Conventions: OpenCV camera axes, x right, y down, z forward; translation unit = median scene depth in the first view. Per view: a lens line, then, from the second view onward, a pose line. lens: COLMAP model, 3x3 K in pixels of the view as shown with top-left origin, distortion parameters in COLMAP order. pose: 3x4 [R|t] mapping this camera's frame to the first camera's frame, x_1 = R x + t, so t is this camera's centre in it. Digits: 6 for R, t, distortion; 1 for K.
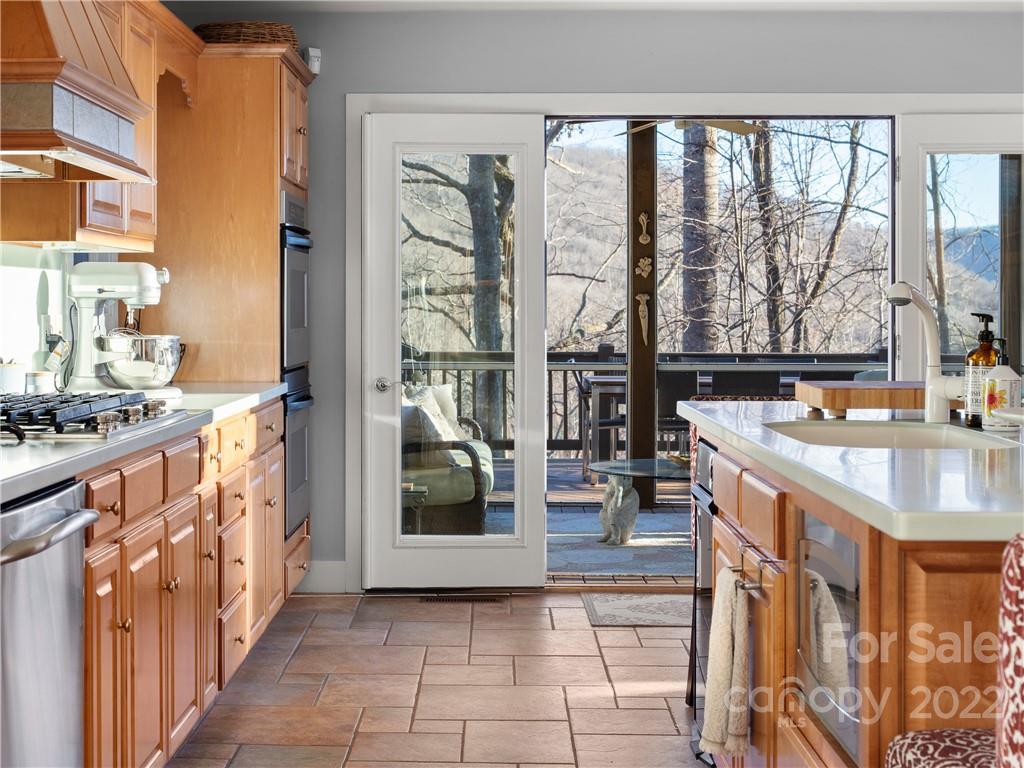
lens RADIAL K [[1636.1, 0, 471.5], [0, 1636.1, 267.4], [0, 0, 1]] dist [-0.052026, -0.031686]
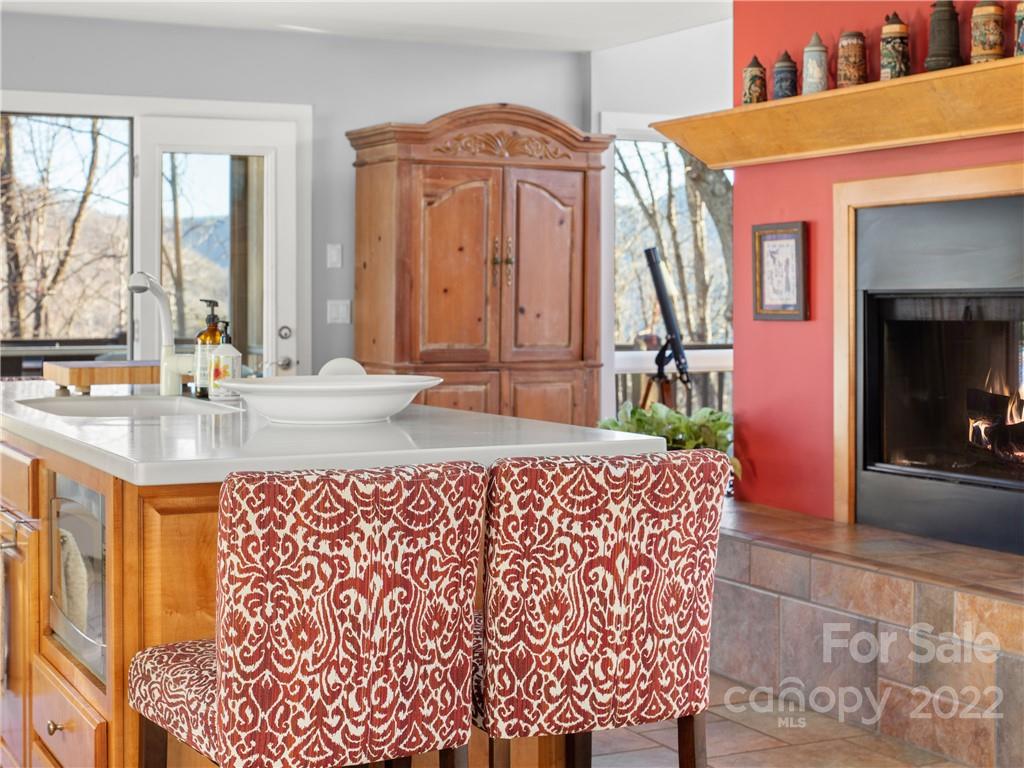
lens RADIAL K [[1636.1, 0, 471.5], [0, 1636.1, 267.4], [0, 0, 1]] dist [-0.052026, -0.031686]
pose [[0.896645, 0.002504, 0.442742, -0.033878], [-0.006420, 0.999952, 0.007345, -0.004271], [-0.442703, -0.009428, 0.896619, -0.126043]]
